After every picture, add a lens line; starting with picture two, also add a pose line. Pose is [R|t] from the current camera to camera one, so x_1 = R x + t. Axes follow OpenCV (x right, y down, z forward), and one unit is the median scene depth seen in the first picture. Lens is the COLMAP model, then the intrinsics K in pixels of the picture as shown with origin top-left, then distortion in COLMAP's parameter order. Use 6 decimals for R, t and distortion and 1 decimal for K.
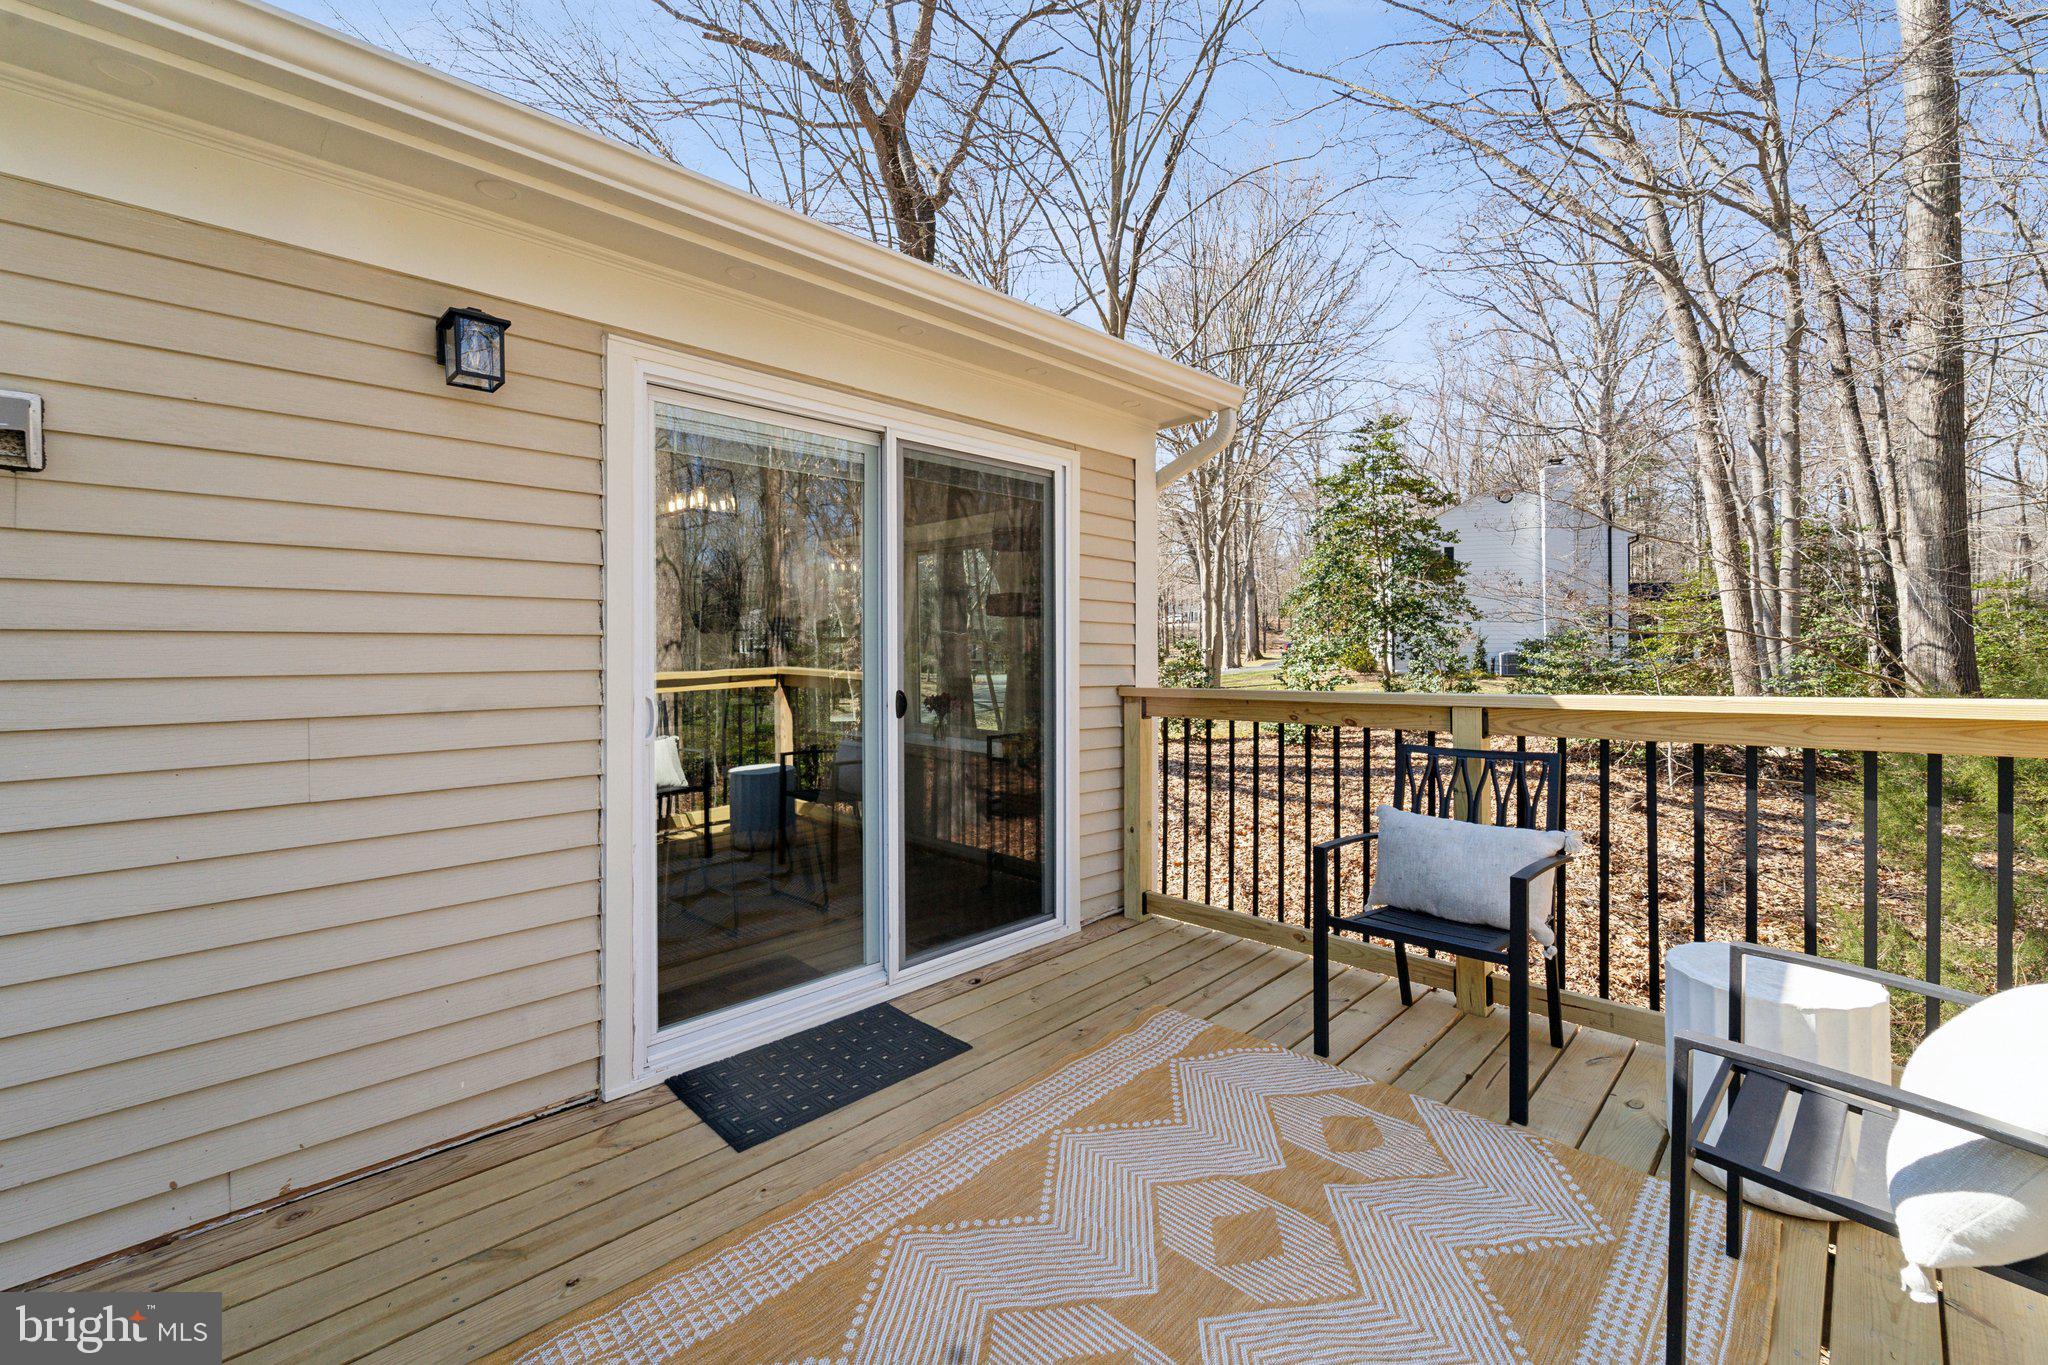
lens RADIAL K [[851.6, 0, 1037.7], [0, 851.6, 635.5], [0, 0, 1]] dist [0.000817, -0.001685]
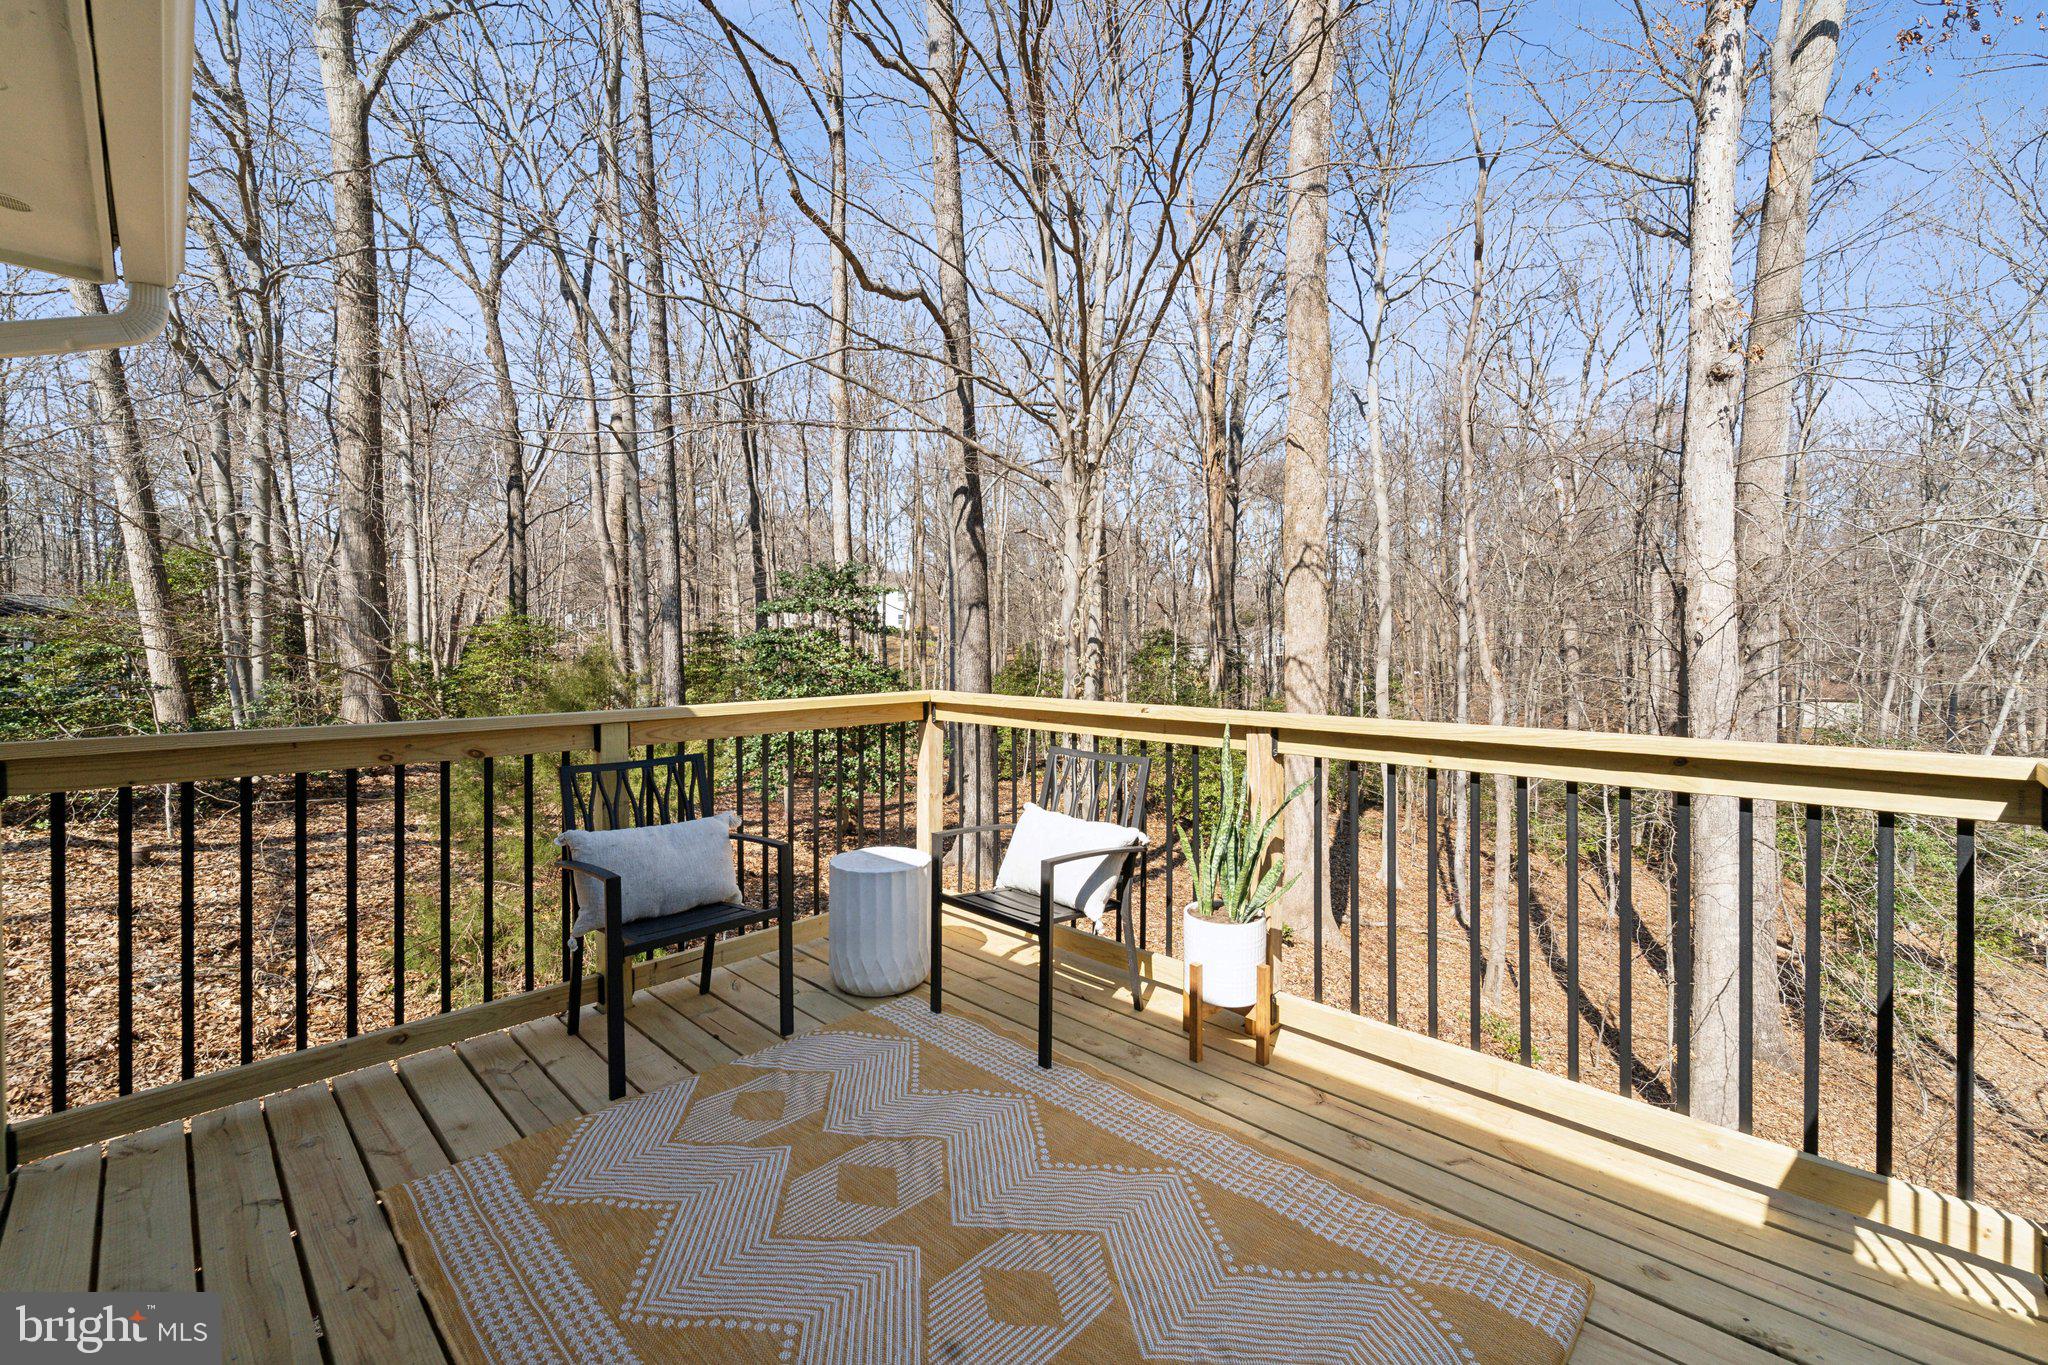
lens RADIAL K [[851.6, 0, 1015.5], [0, 851.6, 666.1], [0, 0, 1]] dist [0.000817, -0.001685]
pose [[0.005864, -0.005499, 0.999968, -0.165297], [0.000346, 0.999985, 0.005497, 0.001798], [-0.999983, 0.000313, 0.005866, 0.149464]]
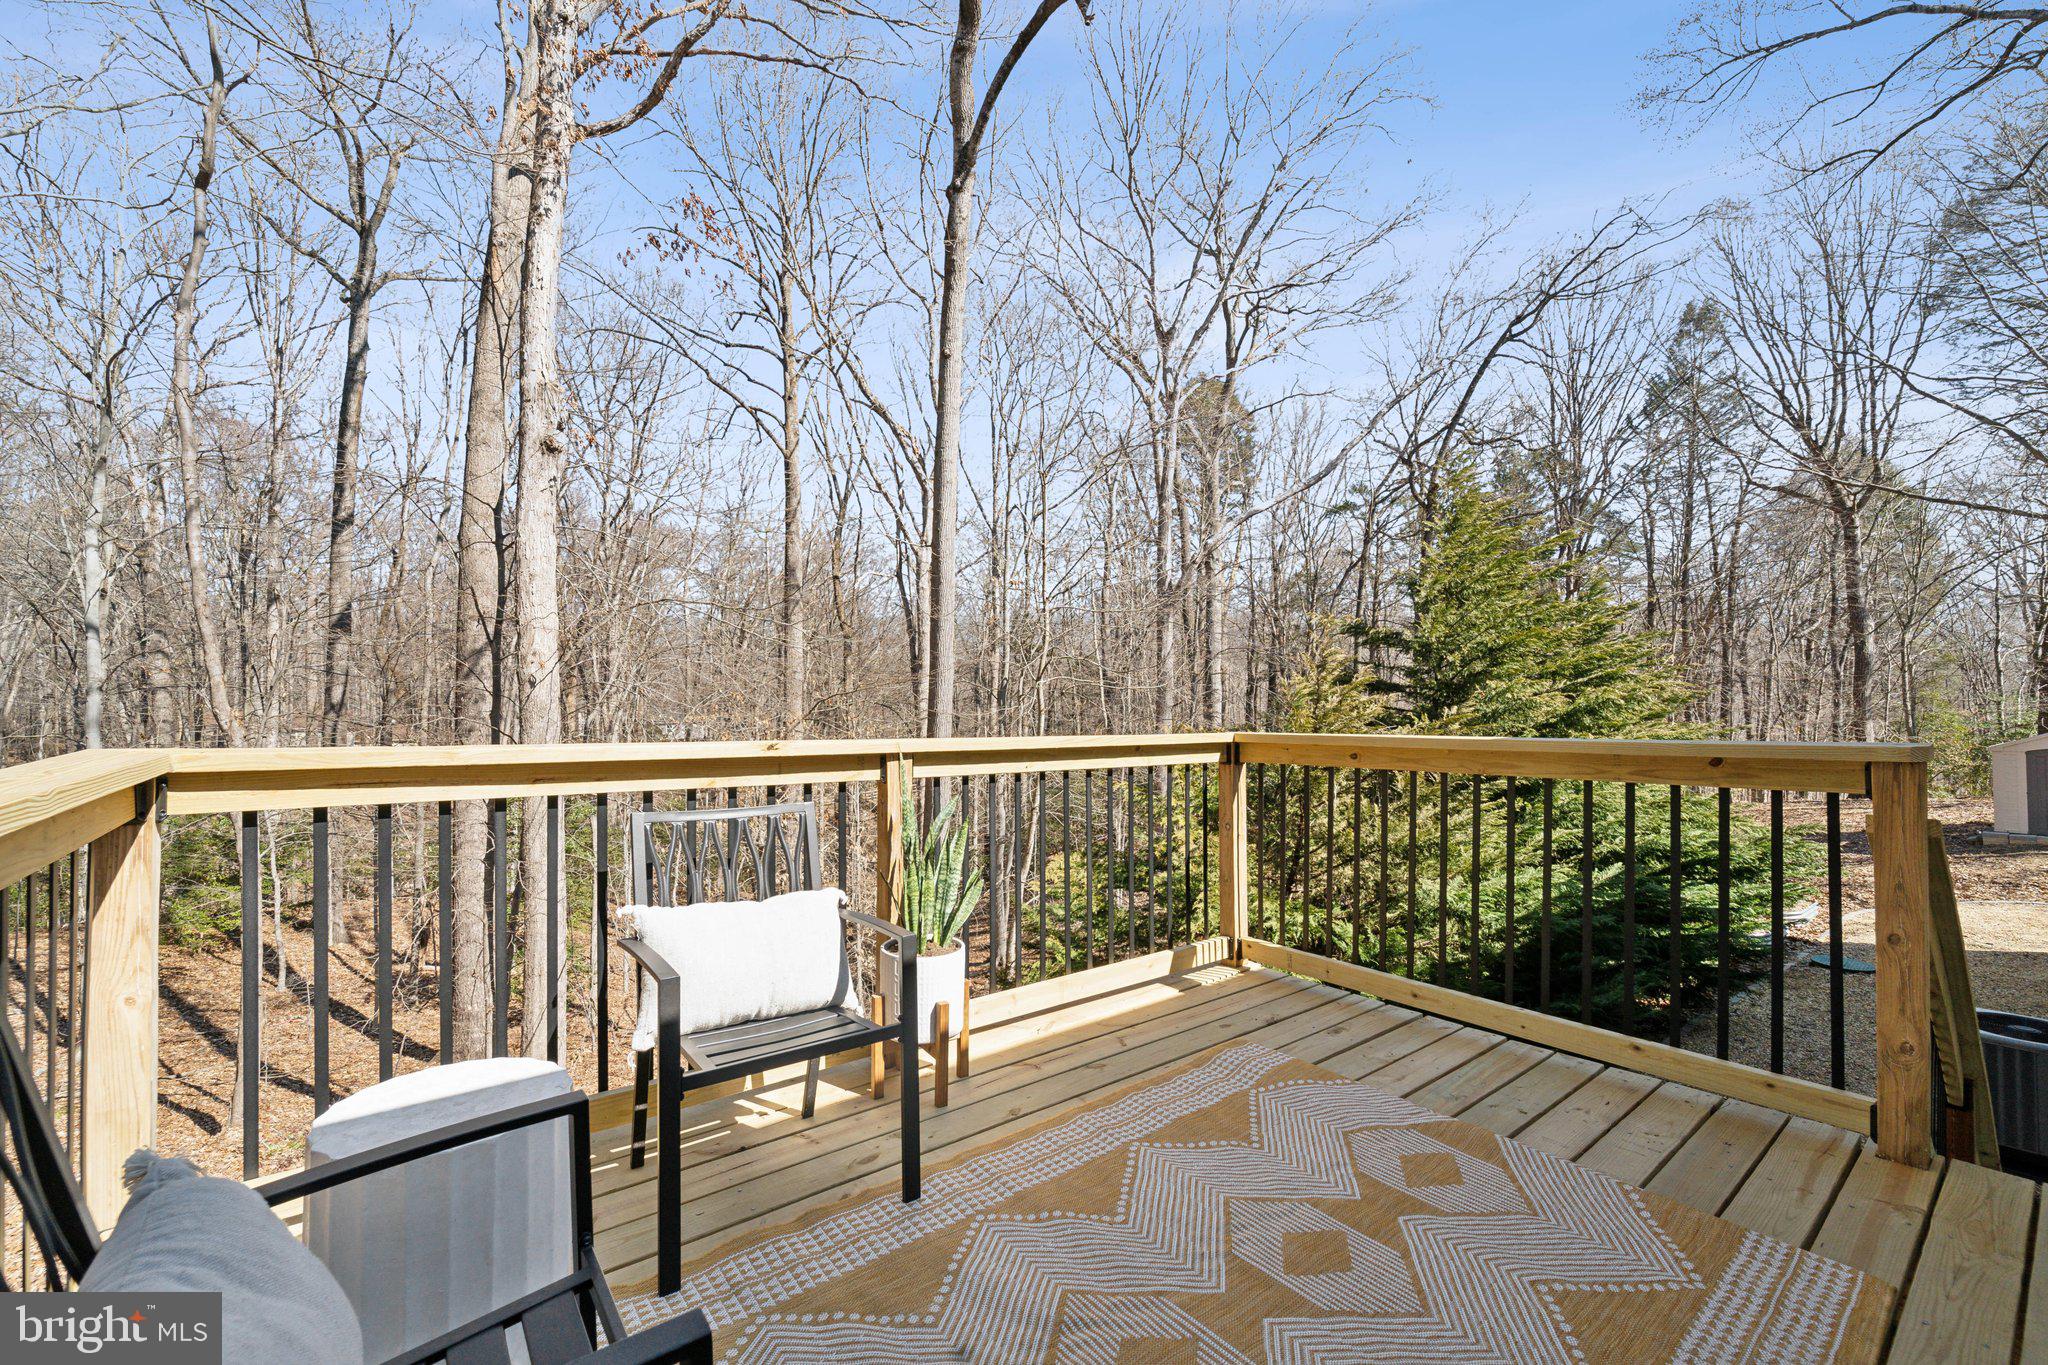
lens RADIAL K [[851.6, 0, 1041.9], [0, 851.6, 696.8], [0, 0, 1]] dist [0.000817, -0.001685]
pose [[-0.993308, 0.007028, 0.115280, 0.048249], [0.006283, 0.999957, -0.006819, 0.007204], [-0.115323, -0.006049, -0.993310, 0.349783]]
